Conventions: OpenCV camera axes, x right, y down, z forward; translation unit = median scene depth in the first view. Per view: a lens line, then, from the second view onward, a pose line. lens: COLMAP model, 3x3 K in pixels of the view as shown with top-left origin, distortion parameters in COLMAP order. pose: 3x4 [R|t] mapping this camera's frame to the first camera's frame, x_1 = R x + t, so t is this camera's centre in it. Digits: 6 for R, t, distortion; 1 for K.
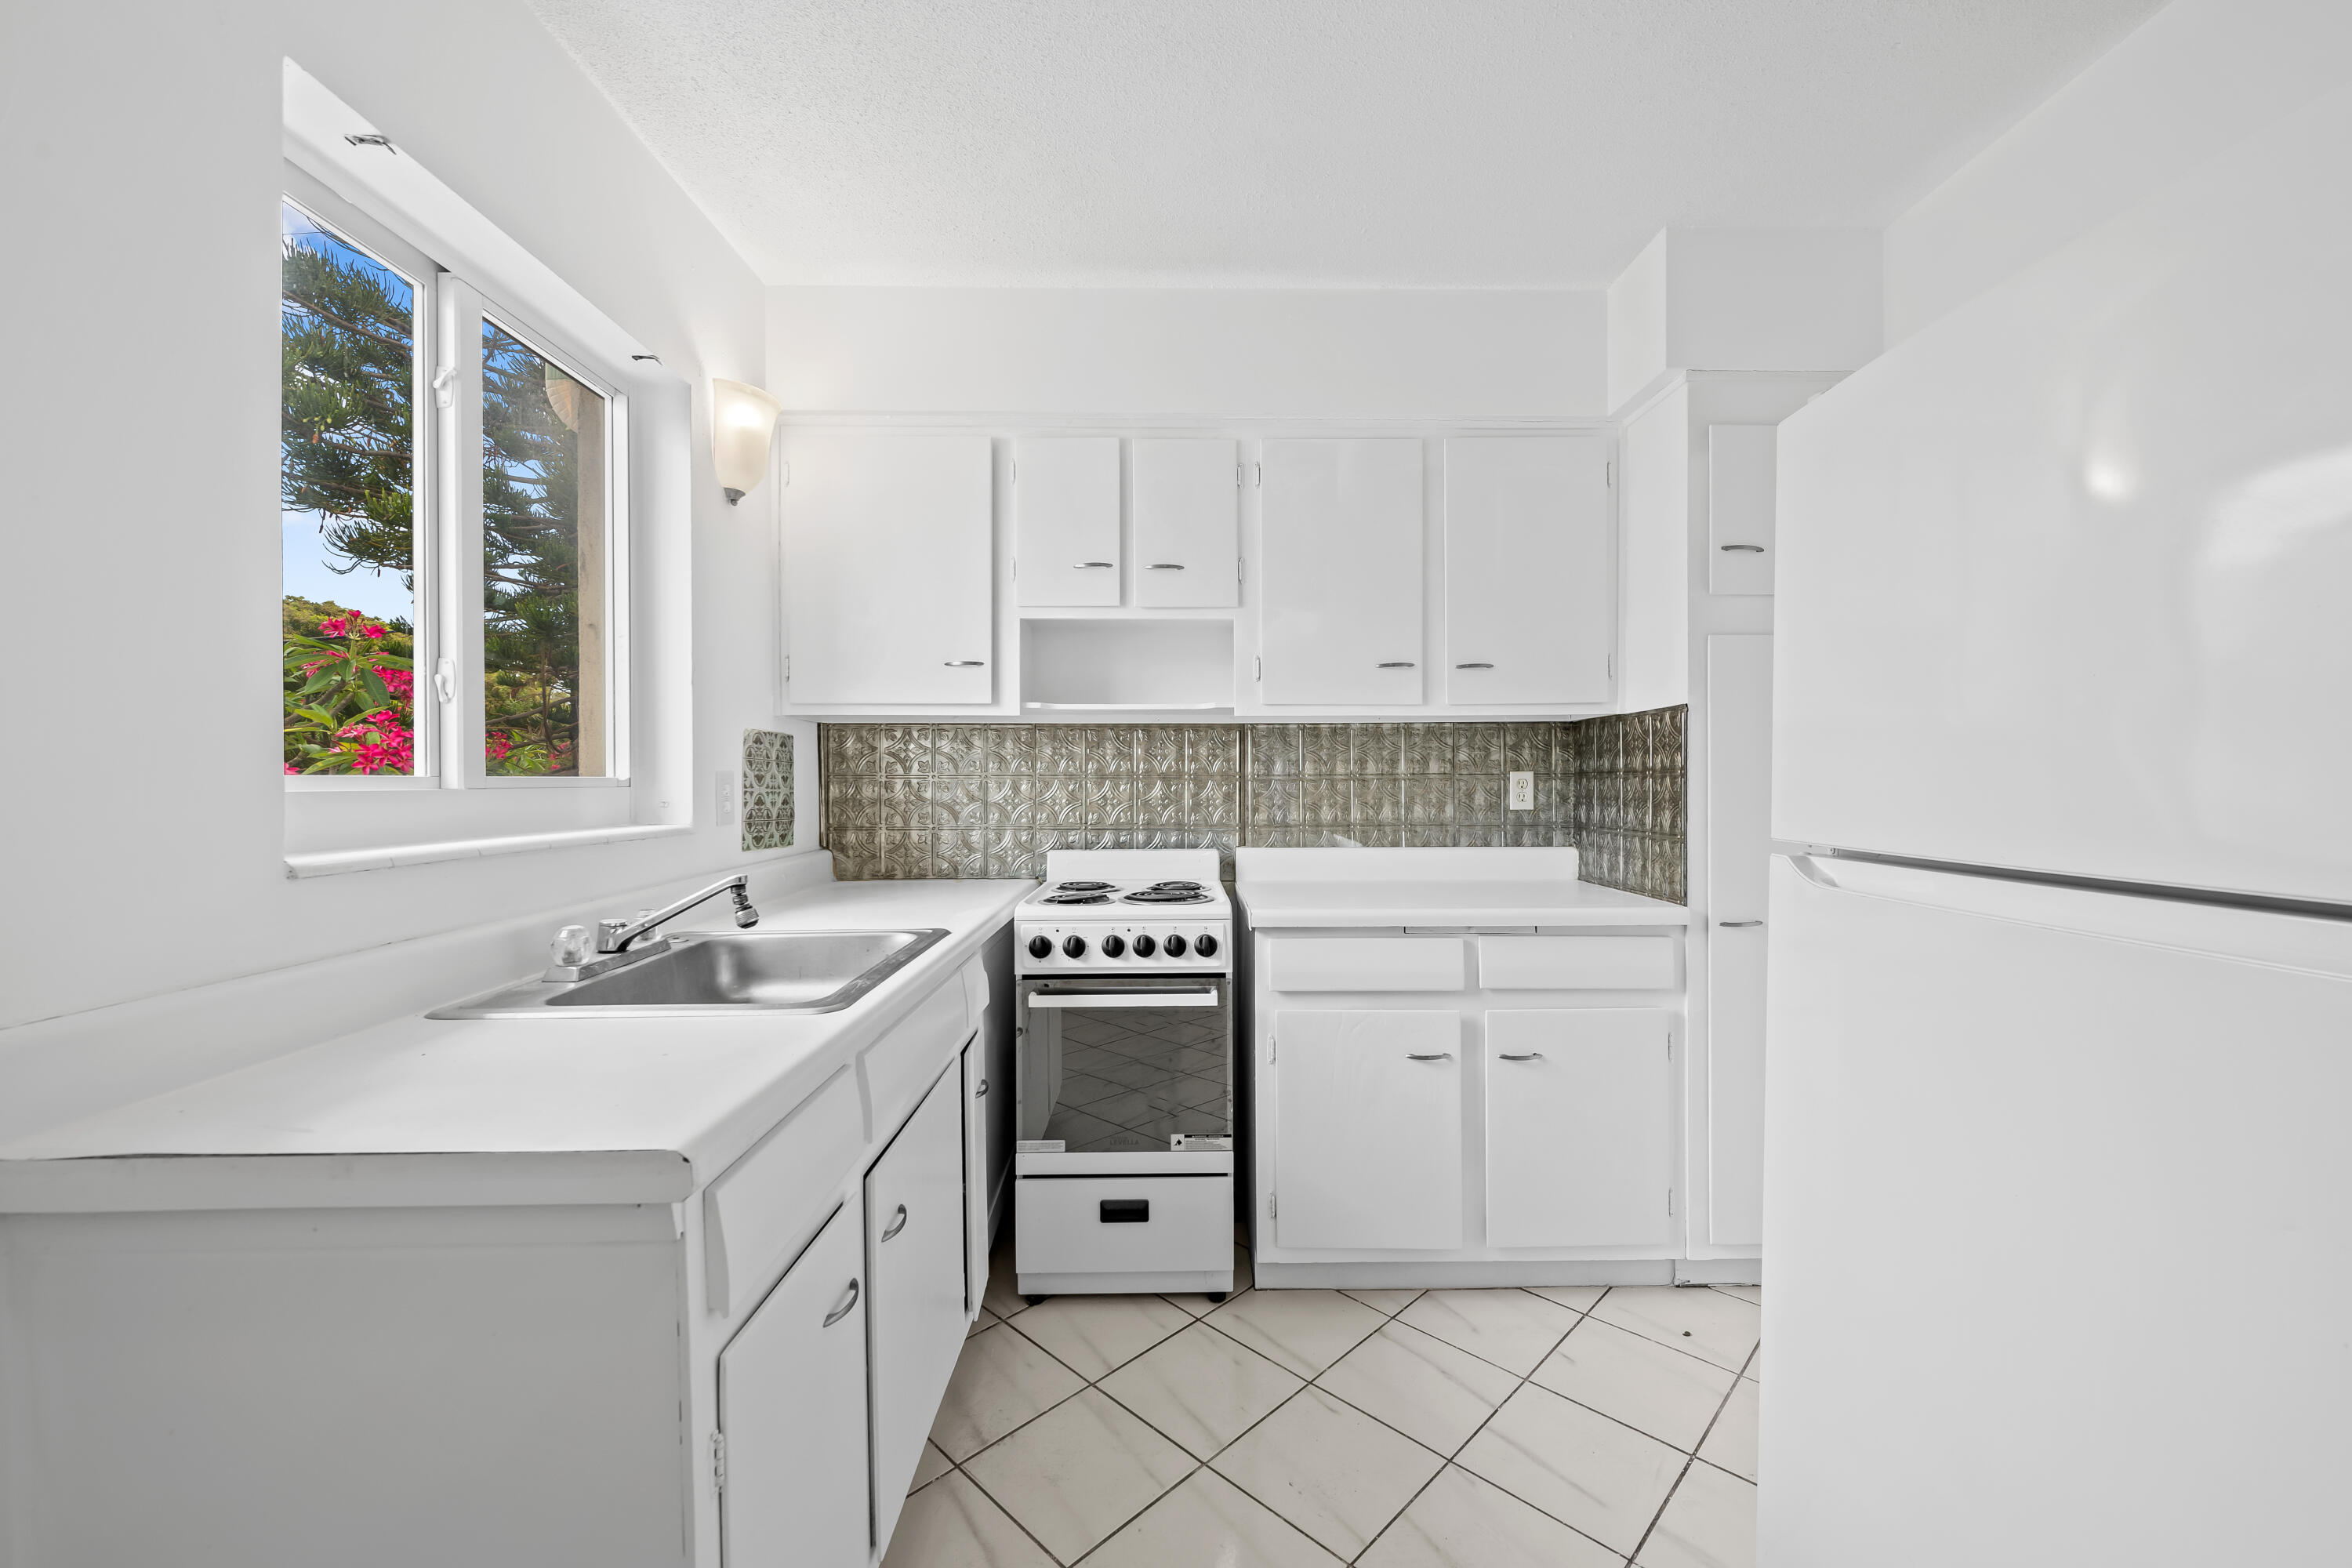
lens RADIAL K [[932.8, 0, 1187.3], [0, 932.8, 781.6], [0, 0, 1]] dist [0.003150, -0.001898]
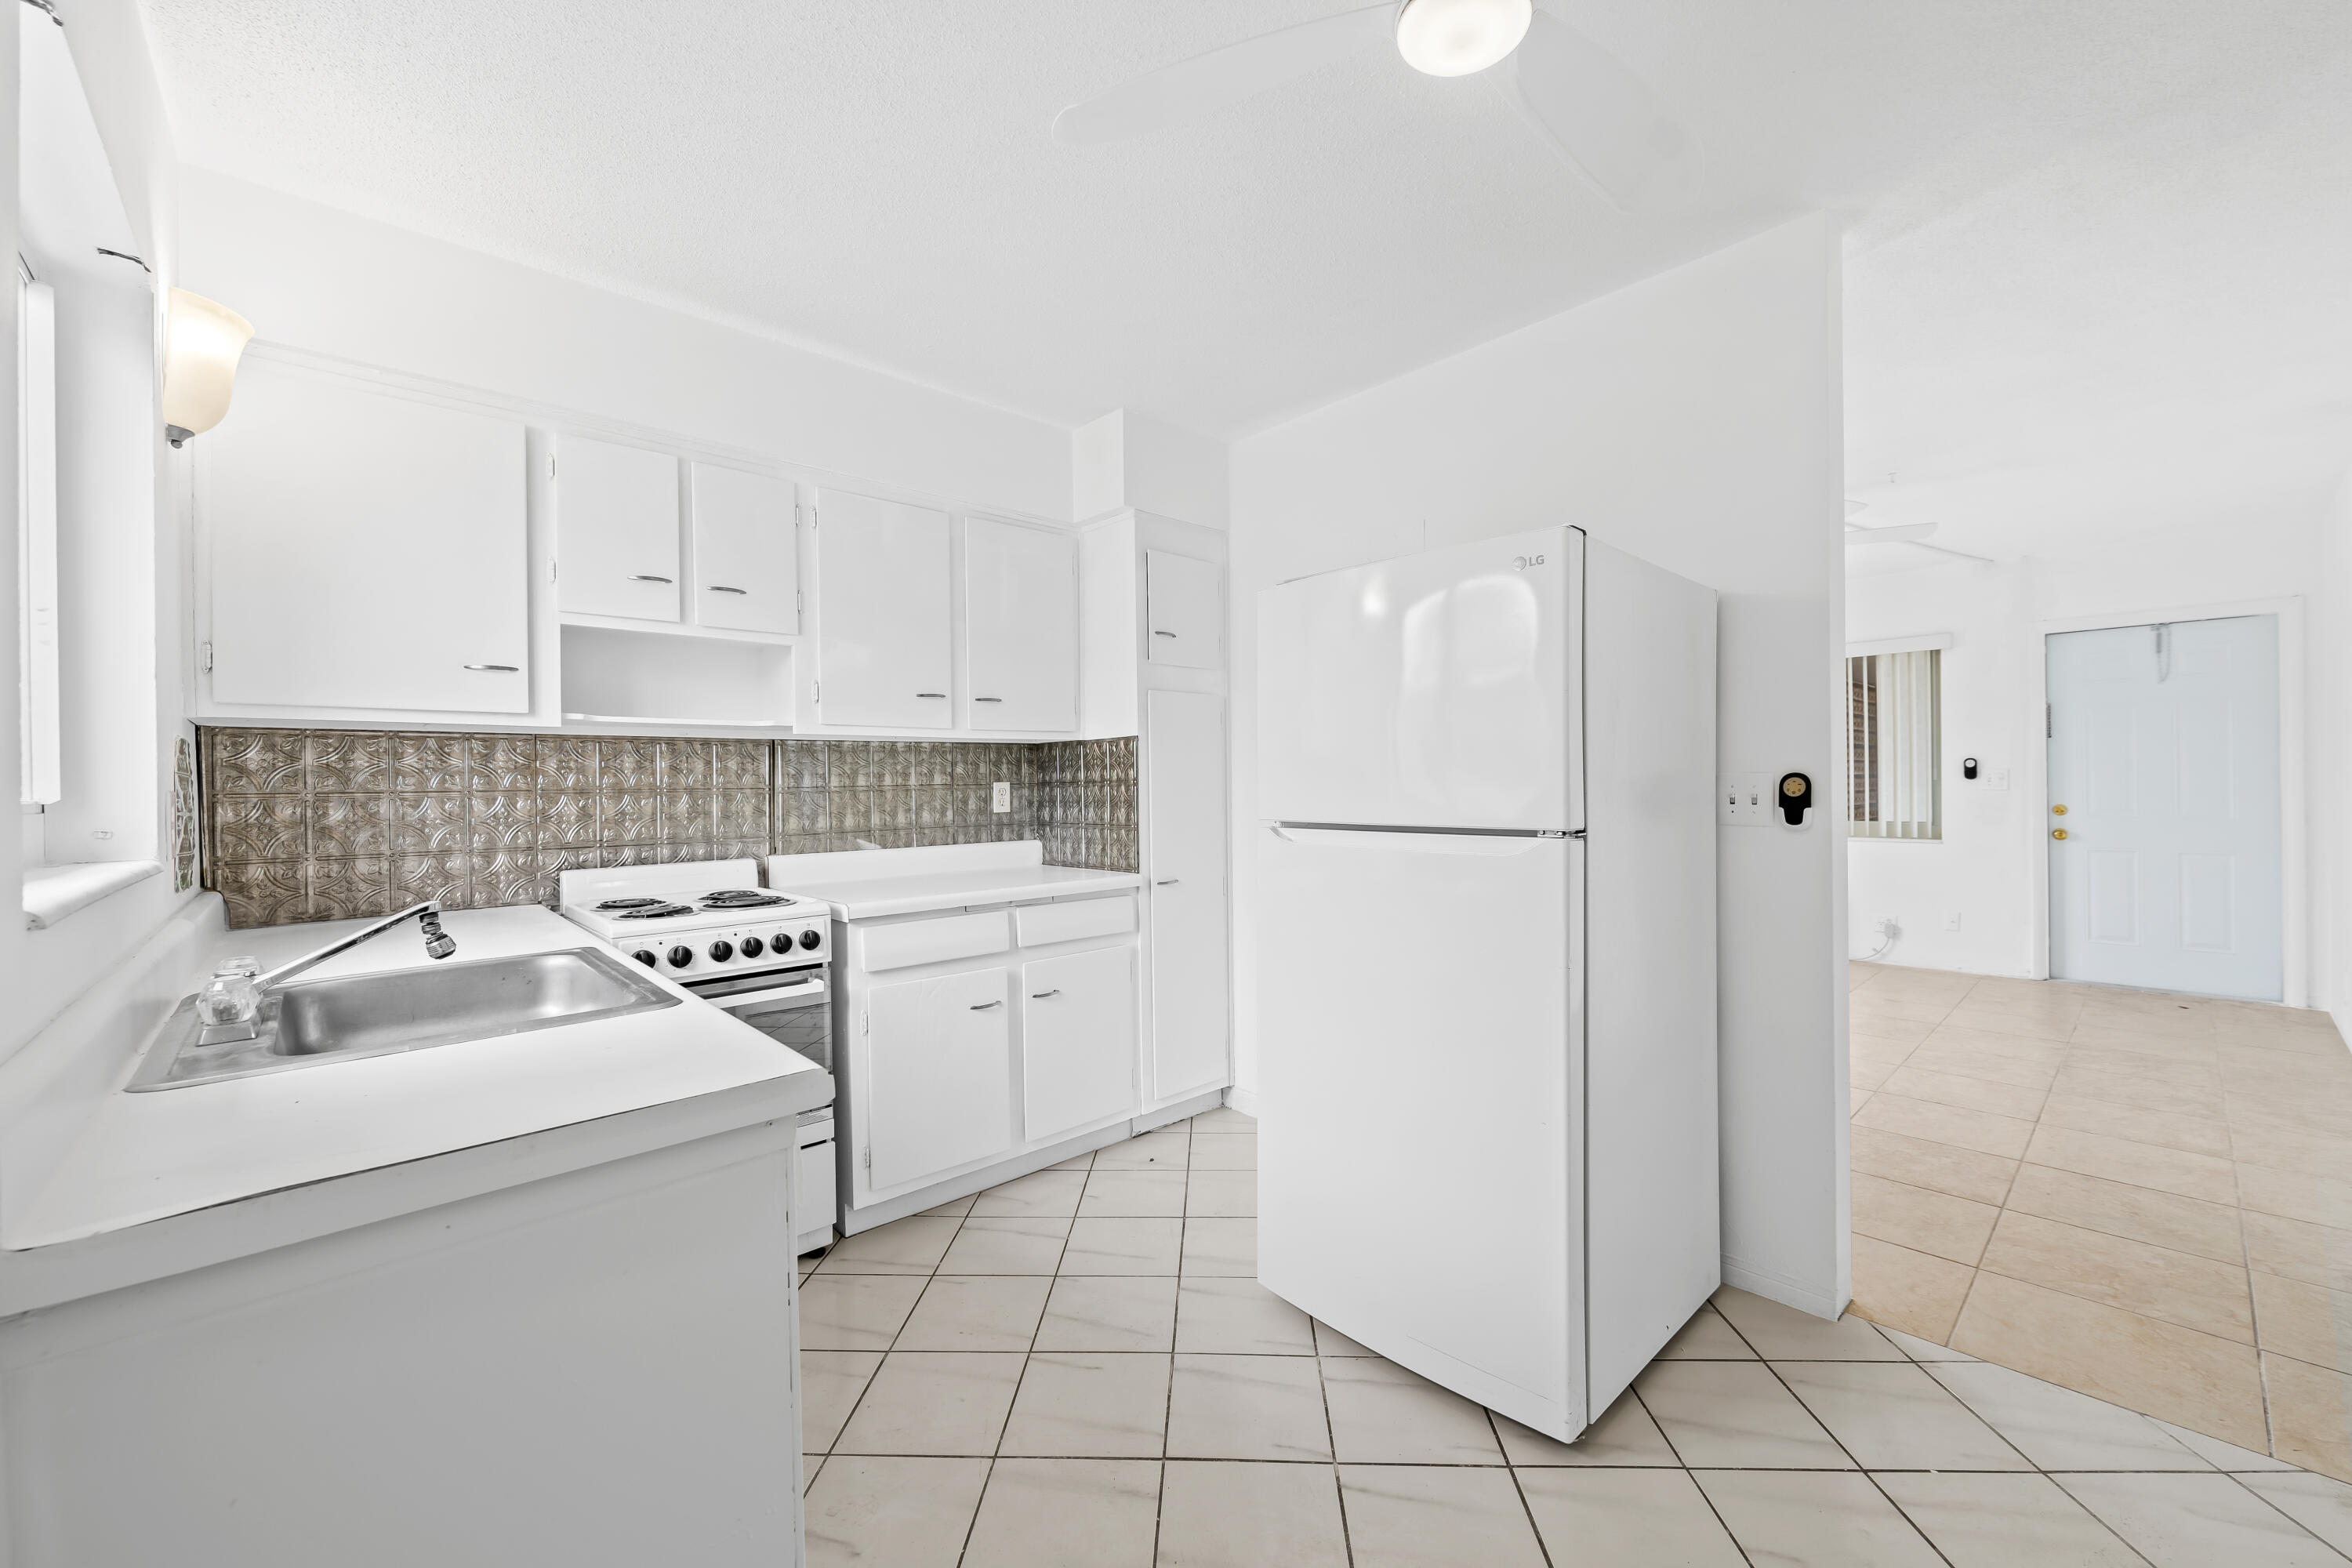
lens RADIAL K [[932.8, 0, 1185.3], [0, 932.8, 781.4], [0, 0, 1]] dist [0.003150, -0.001898]
pose [[0.739734, -0.006854, 0.672864, -0.380598], [0.013948, 0.999889, -0.005149, -0.002779], [-0.672755, 0.013194, 0.739748, -0.129576]]
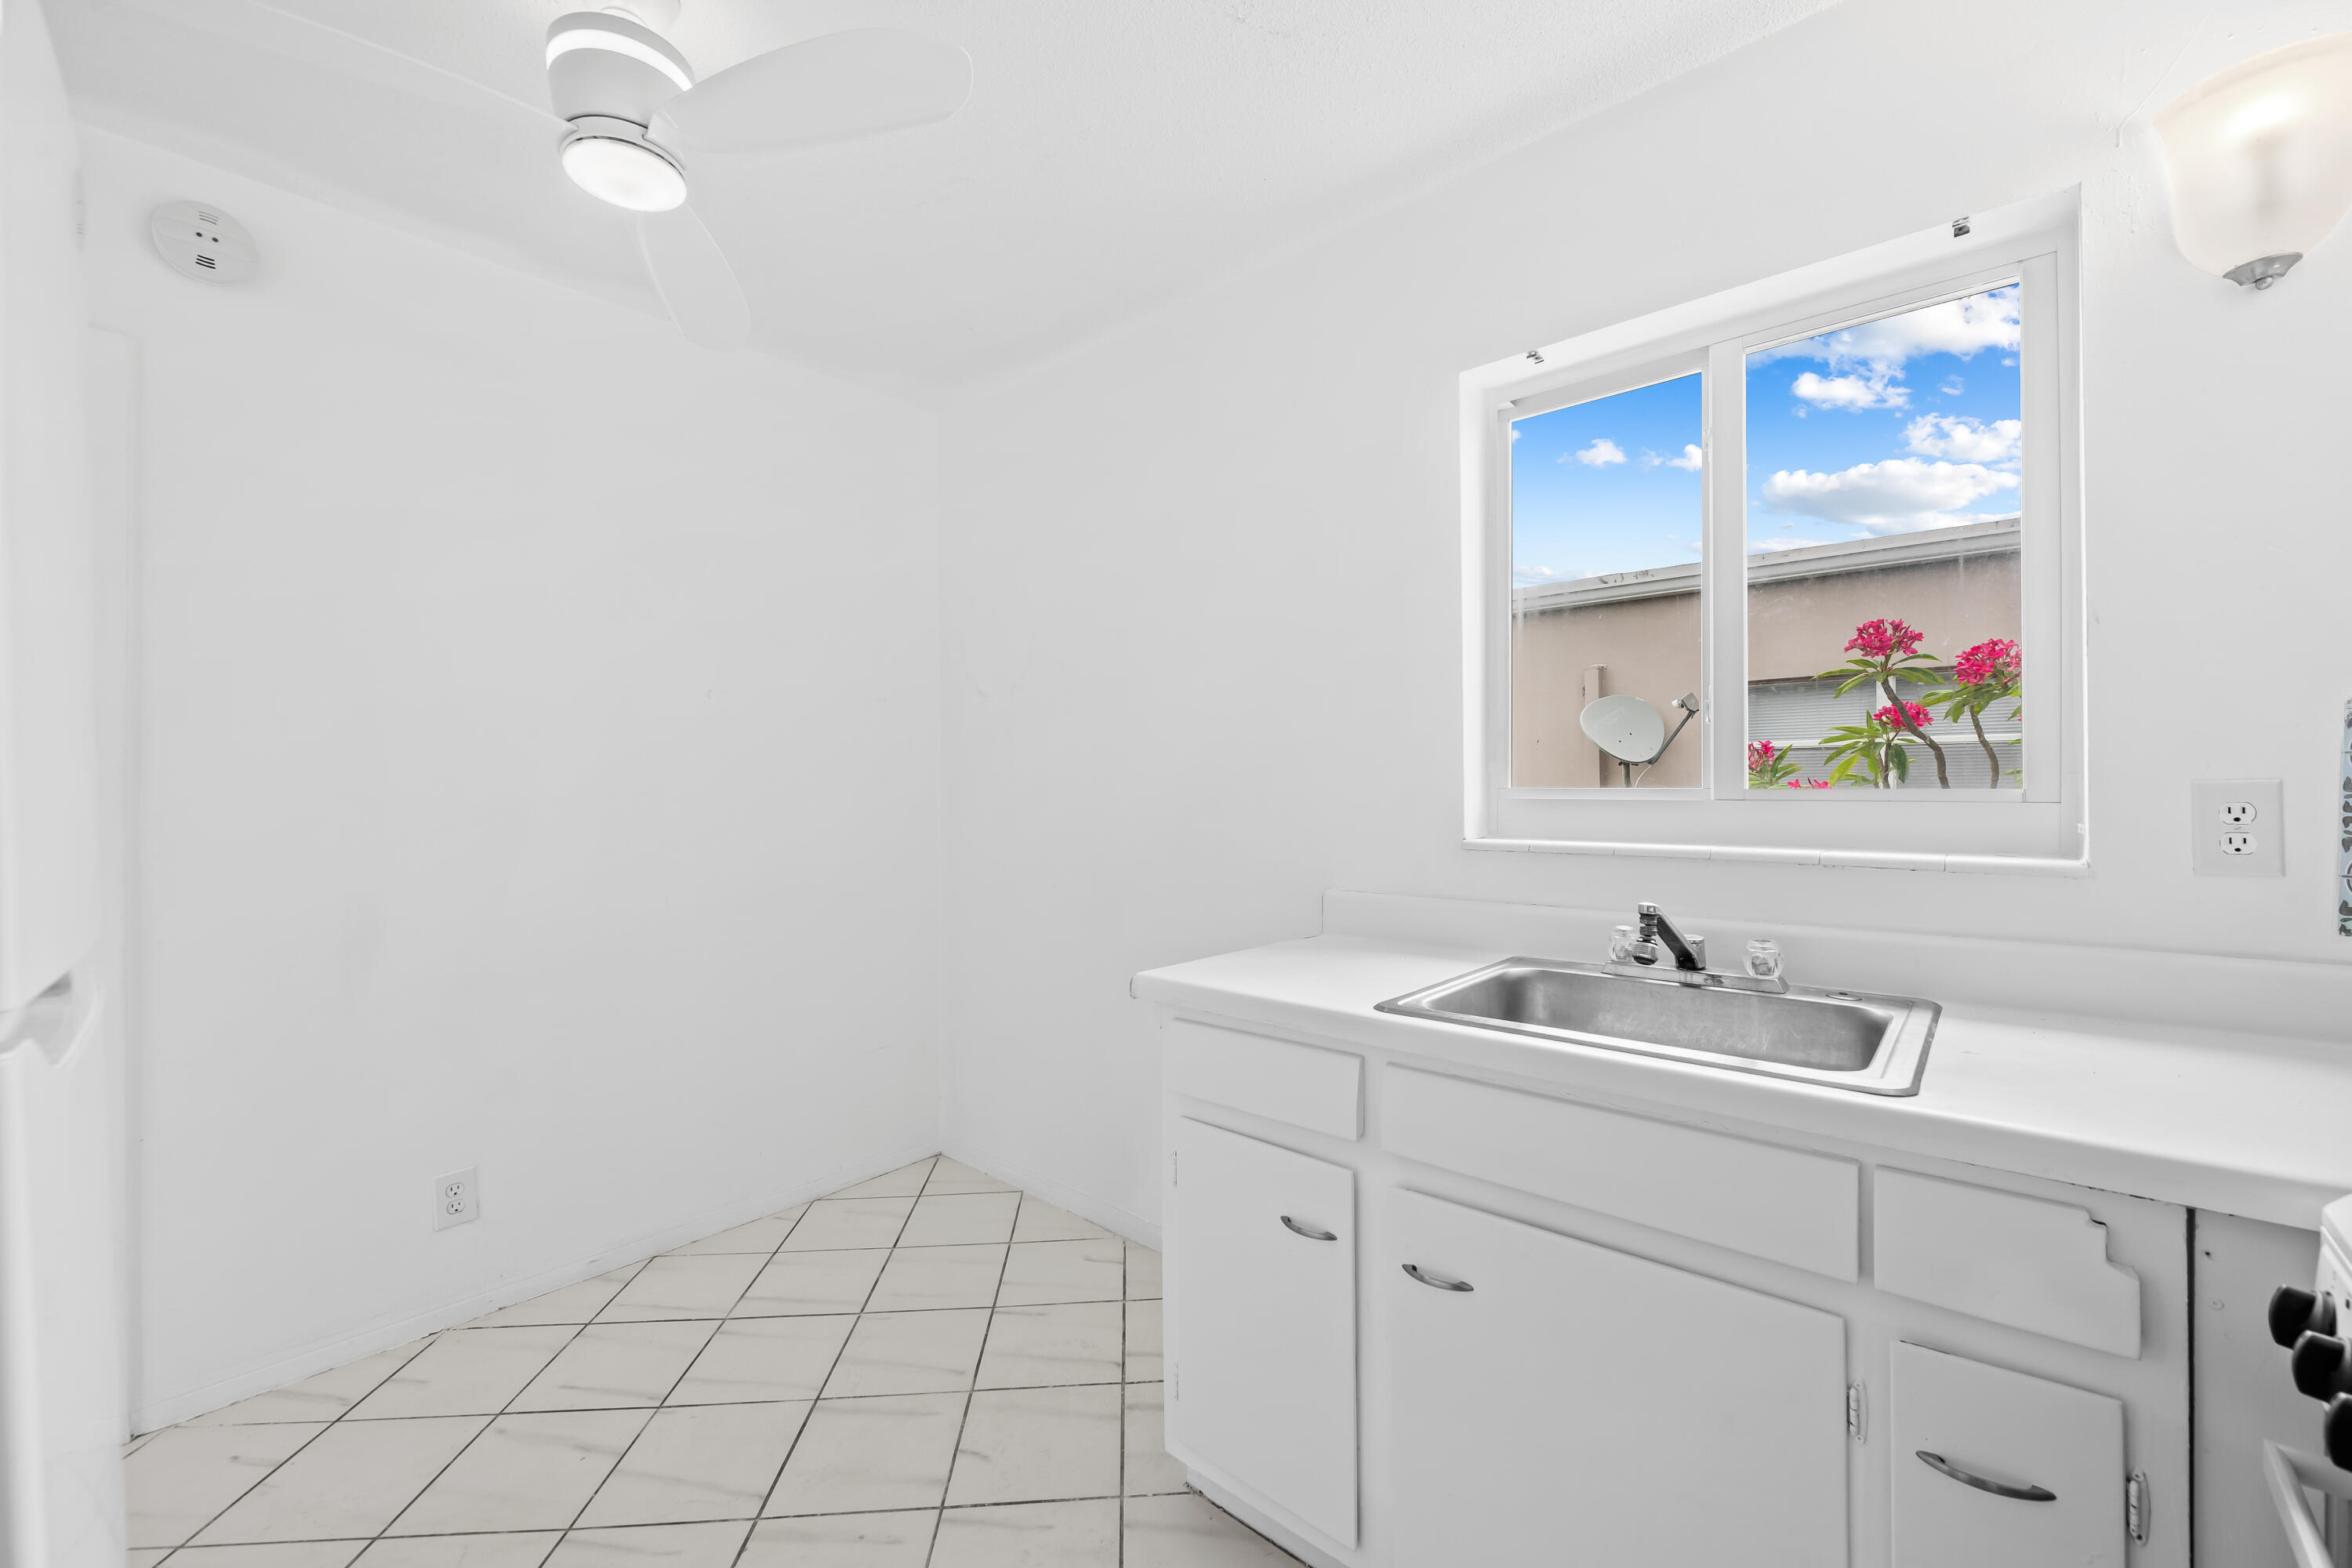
lens RADIAL K [[932.8, 0, 1159.0], [0, 932.8, 787.7], [0, 0, 1]] dist [0.003150, -0.001898]
pose [[-0.675322, 0.009472, -0.737462, 0.336038], [-0.002679, 0.999879, 0.015296, -0.015786], [0.737518, 0.012305, -0.675215, 0.885235]]
